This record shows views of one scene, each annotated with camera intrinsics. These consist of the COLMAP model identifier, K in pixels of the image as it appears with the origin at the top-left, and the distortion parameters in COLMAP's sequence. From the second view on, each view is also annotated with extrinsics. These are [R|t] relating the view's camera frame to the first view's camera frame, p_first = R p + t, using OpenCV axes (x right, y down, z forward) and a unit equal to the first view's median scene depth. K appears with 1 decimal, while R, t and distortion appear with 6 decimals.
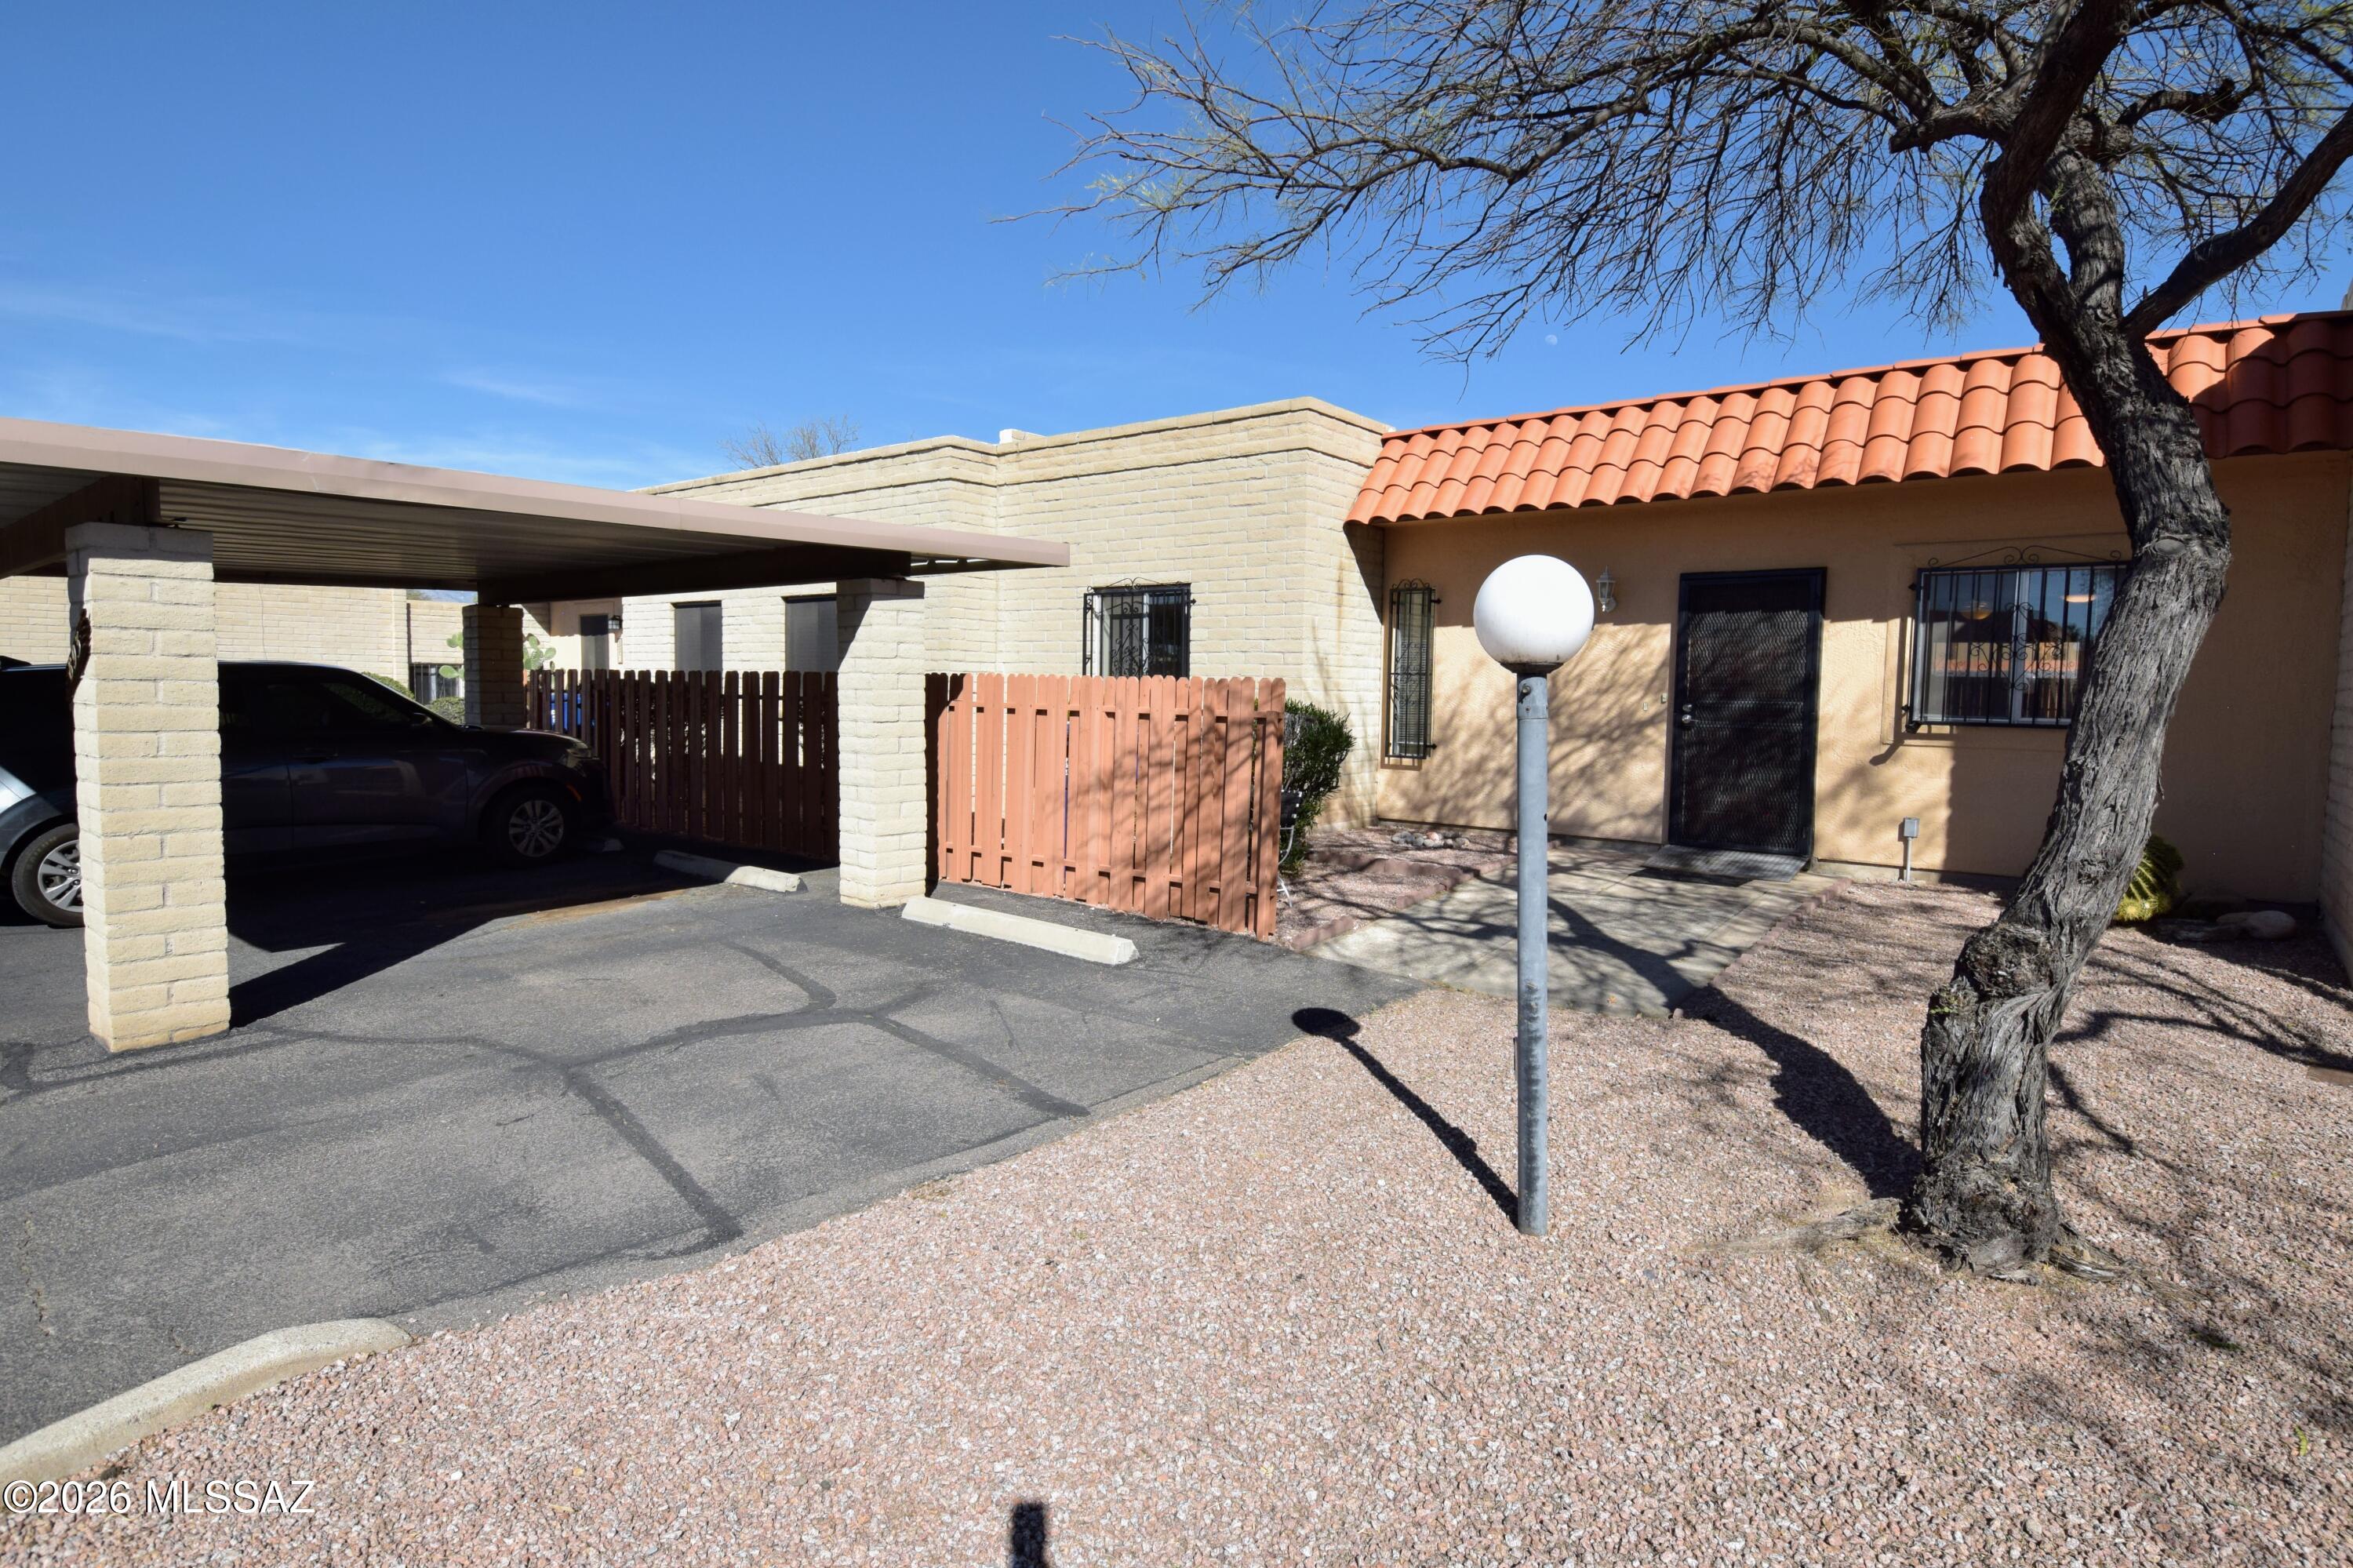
lens RADIAL K [[1239.0, 0, 1194.0], [0, 1239.0, 766.7], [0, 0, 1]] dist [0.013308, -0.001112]
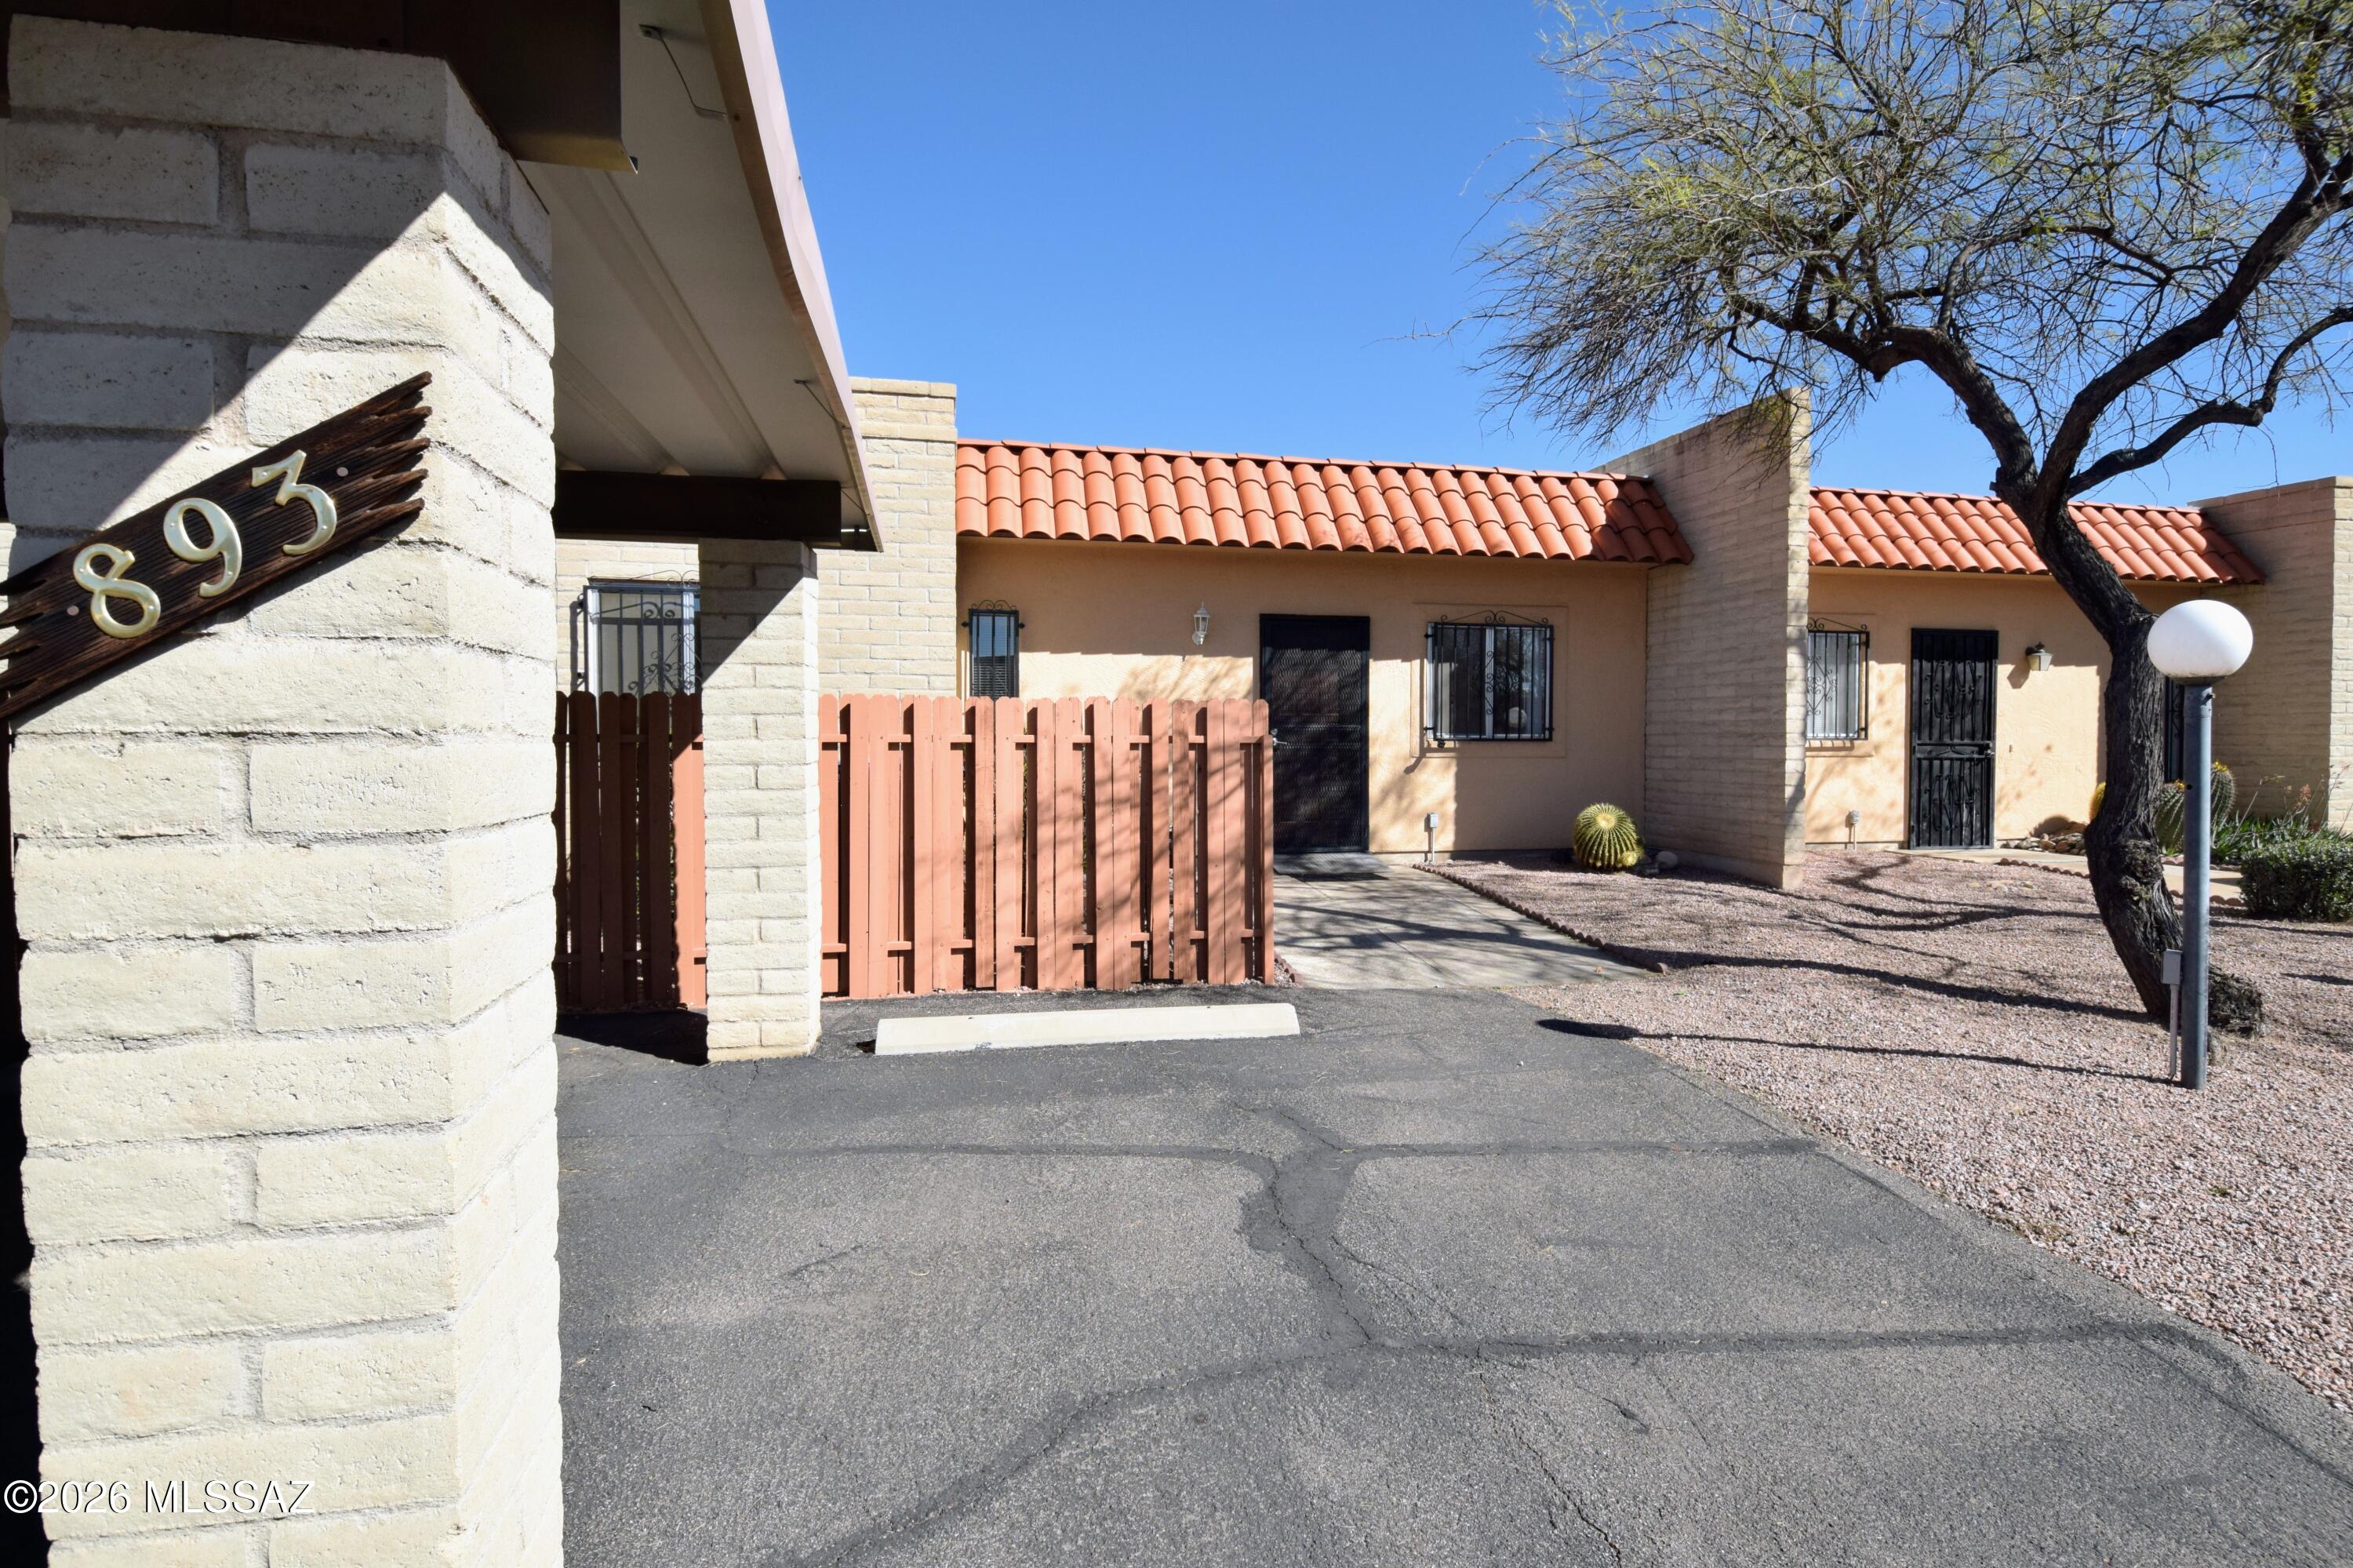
lens RADIAL K [[1223.0, 0, 1192.3], [0, 1223.0, 762.3], [0, 0, 1]] dist [0.017965, -0.024221]
pose [[0.607182, -0.032389, 0.793903, -0.595654], [0.061835, 0.998065, -0.006573, -0.018621], [-0.792153, 0.053082, 0.608009, 0.420366]]
